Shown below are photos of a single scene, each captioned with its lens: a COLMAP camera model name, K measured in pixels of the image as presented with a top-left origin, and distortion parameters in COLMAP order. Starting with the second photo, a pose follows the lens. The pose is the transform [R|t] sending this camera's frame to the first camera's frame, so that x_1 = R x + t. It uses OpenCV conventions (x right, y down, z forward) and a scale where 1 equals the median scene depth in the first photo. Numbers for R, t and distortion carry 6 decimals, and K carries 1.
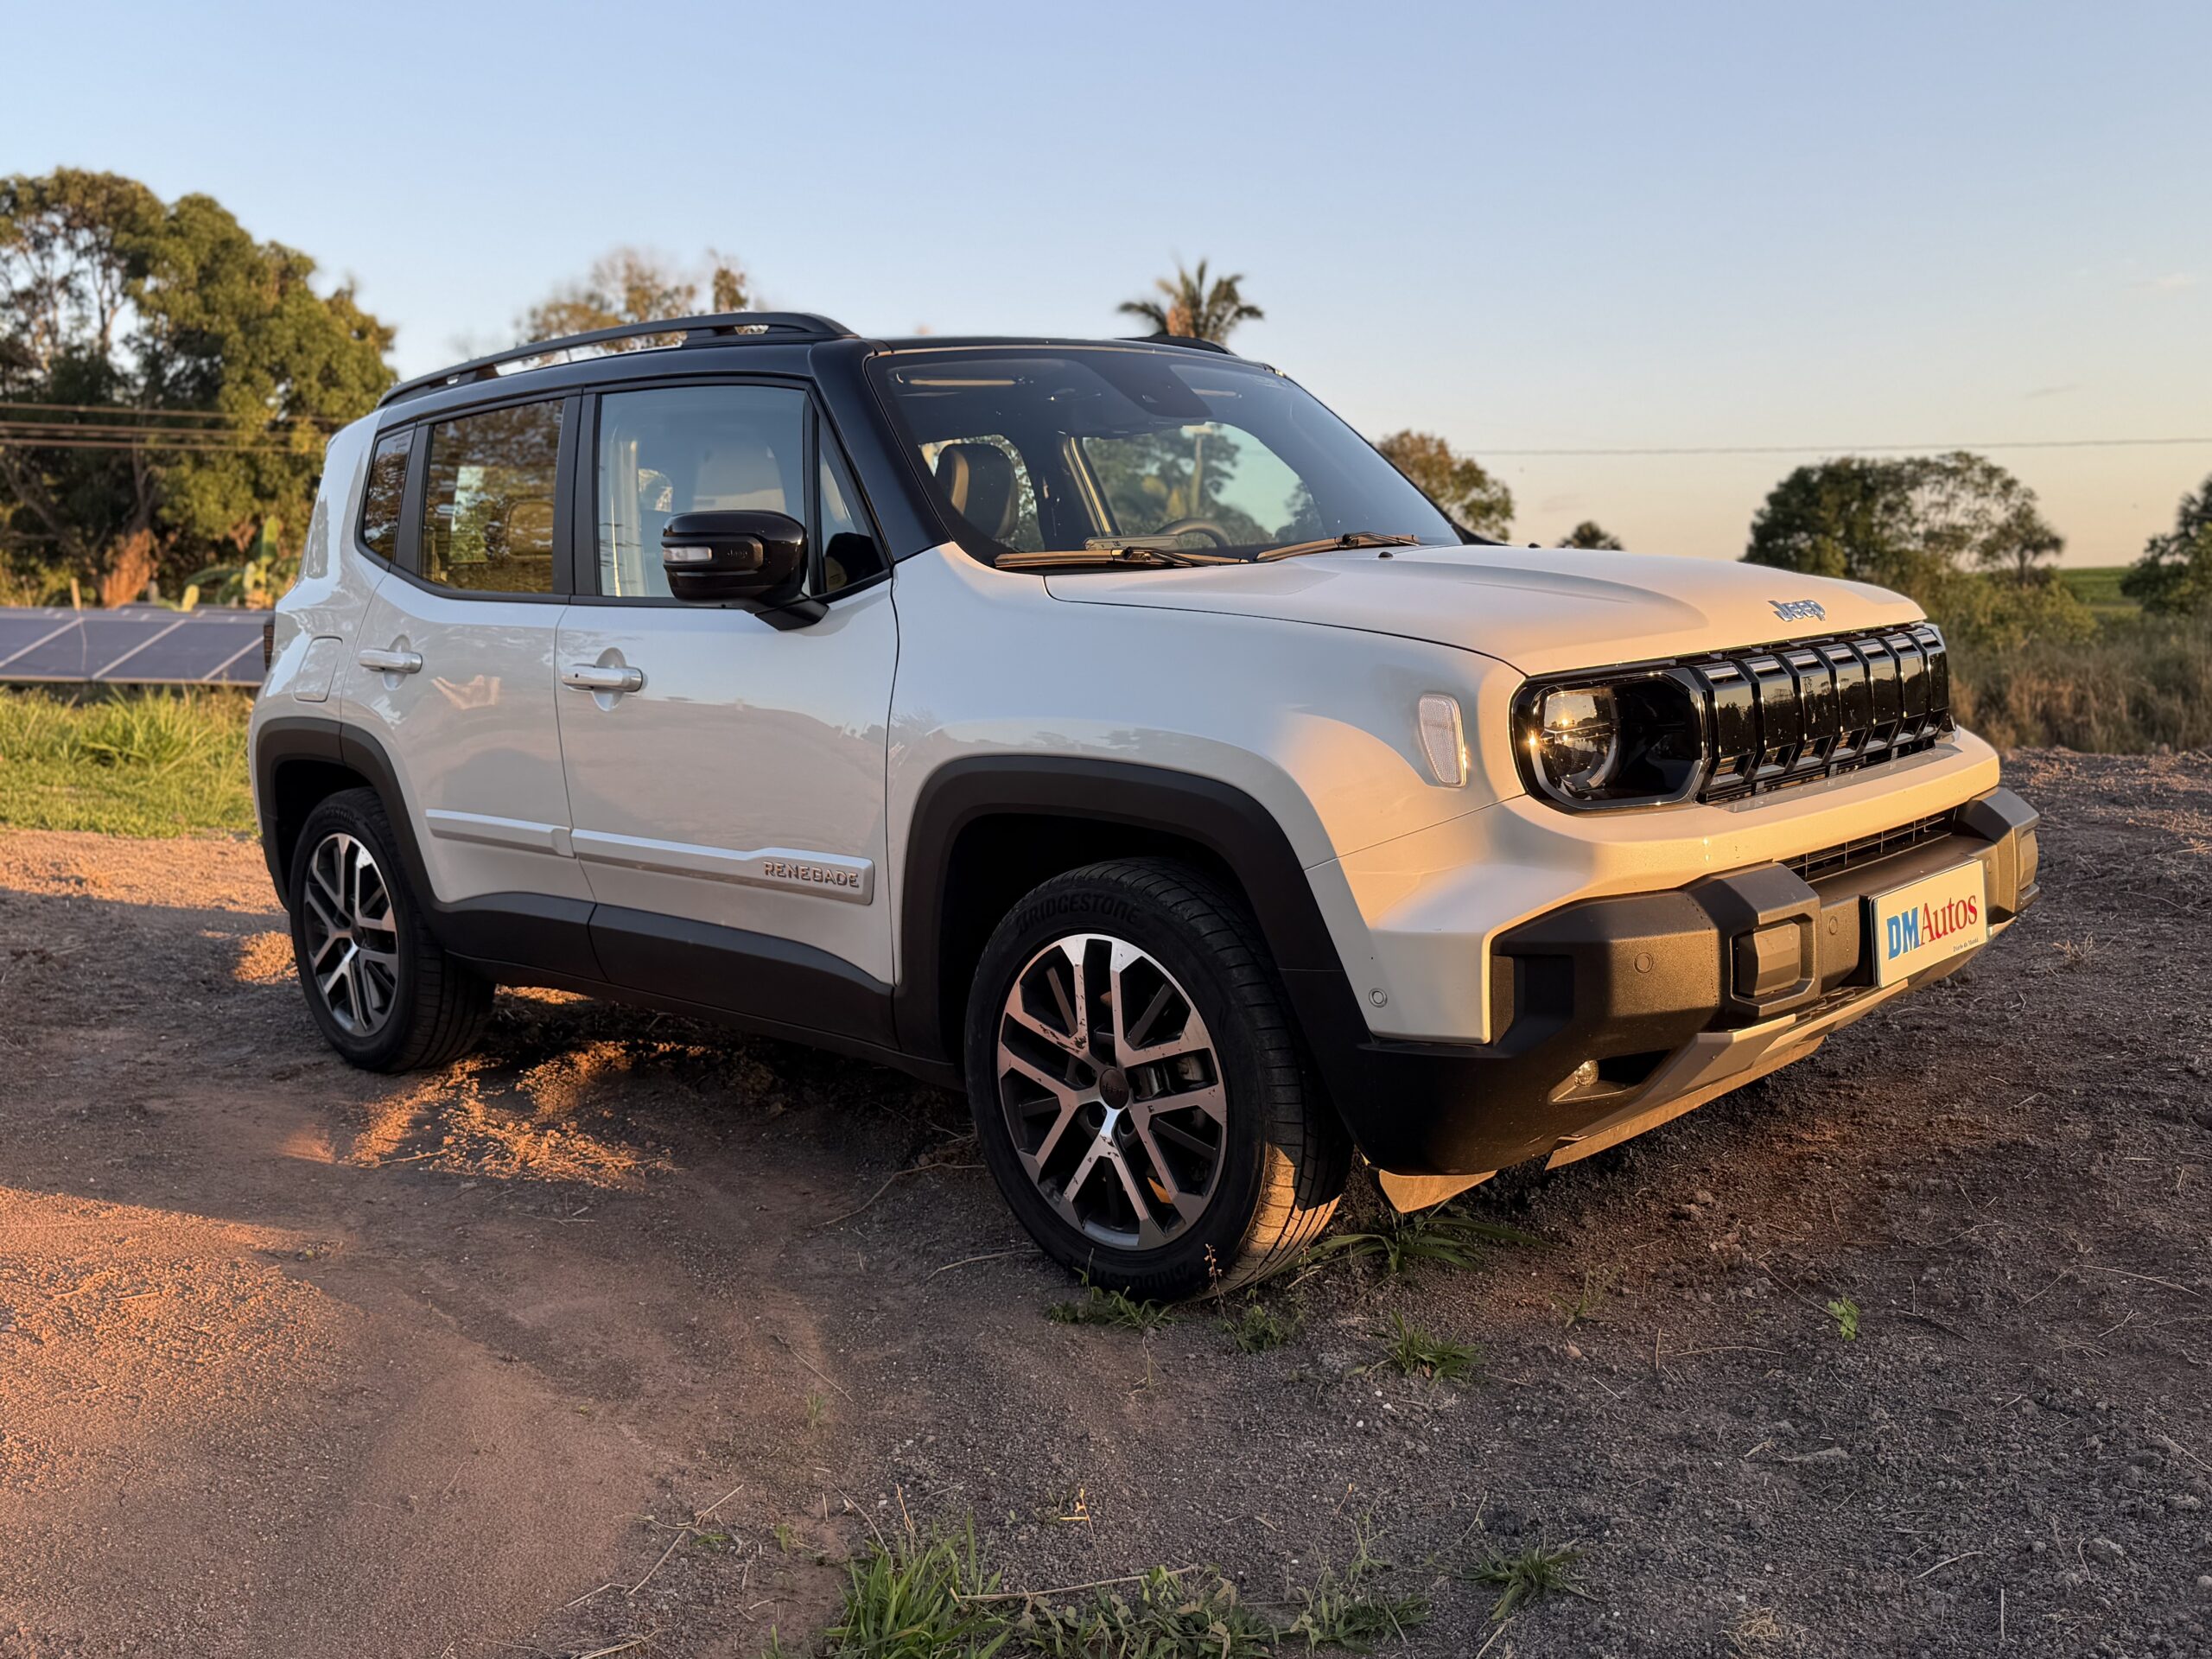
lens RADIAL K [[1972.9, 0, 1127.6], [0, 1972.9, 837.6], [0, 0, 1]] dist [0.092409, -0.126330]
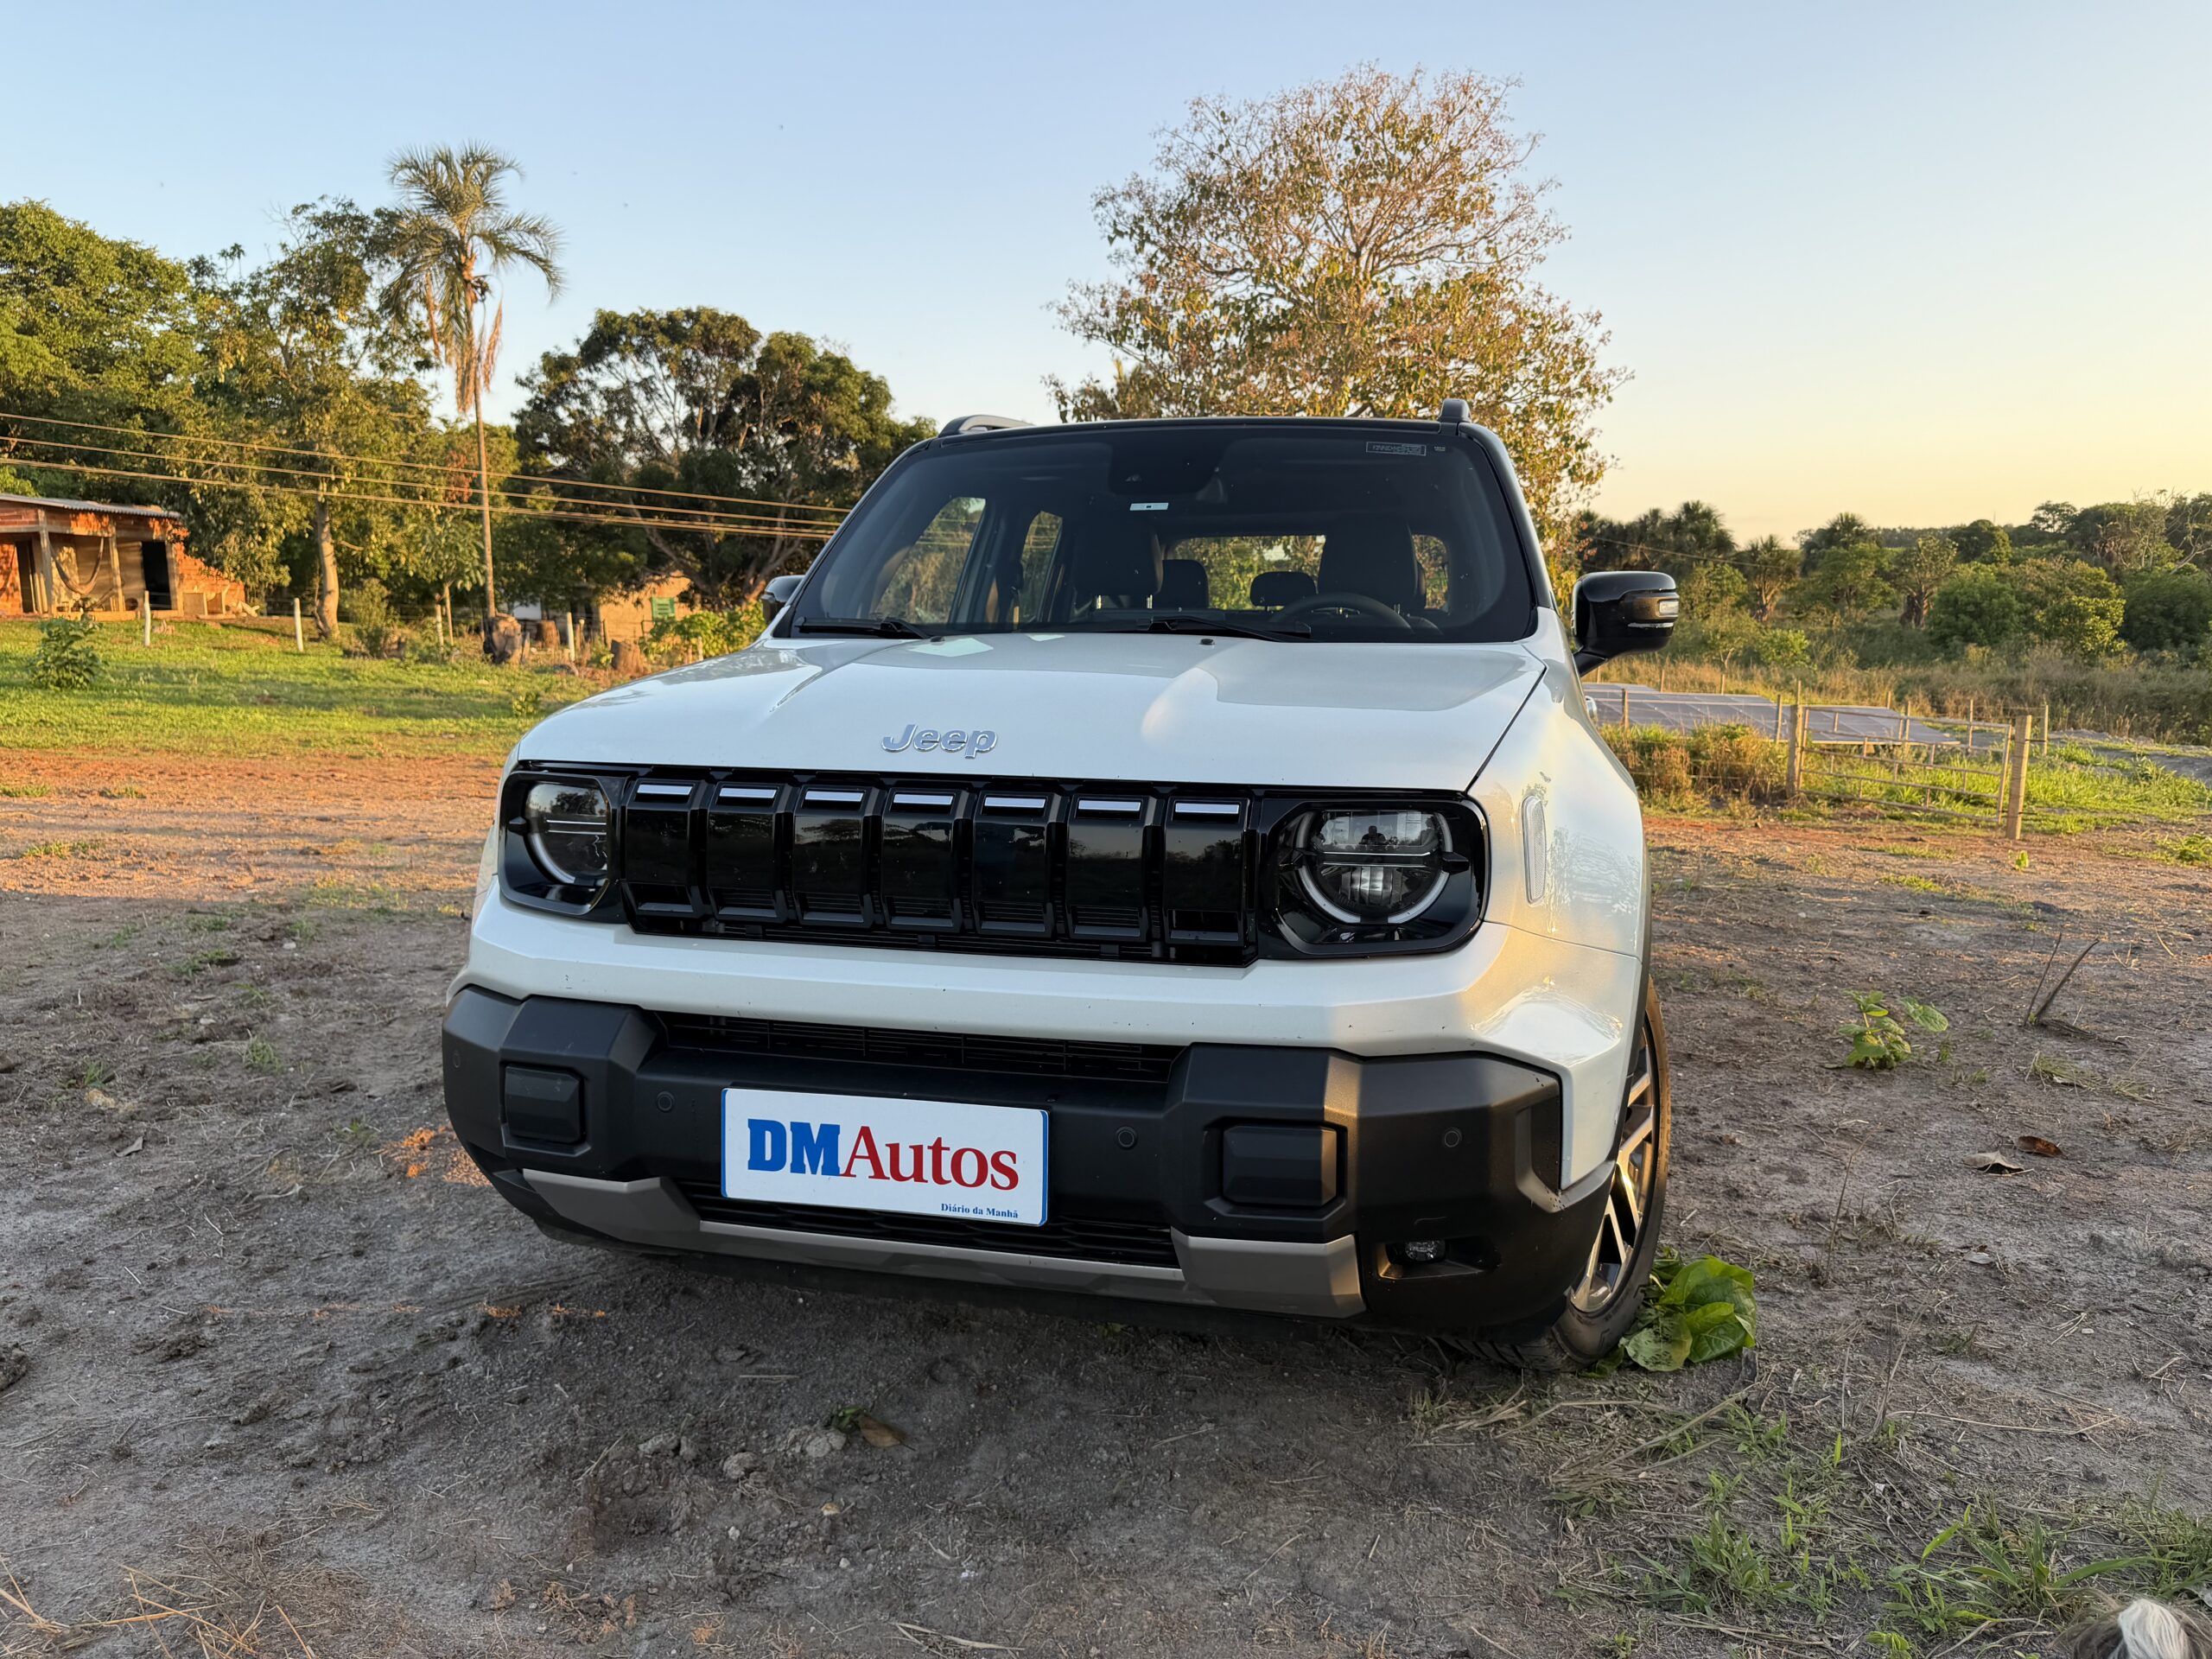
lens RADIAL K [[1561.5, 0, 1111.5], [0, 1561.5, 821.6], [0, 0, 1]] dist [0.059565, -0.091967]
pose [[0.507114, 0.157903, -0.847291, 0.707595], [-0.149139, 0.984321, 0.094179, -0.116900], [0.848878, 0.078605, 0.522712, 0.566509]]
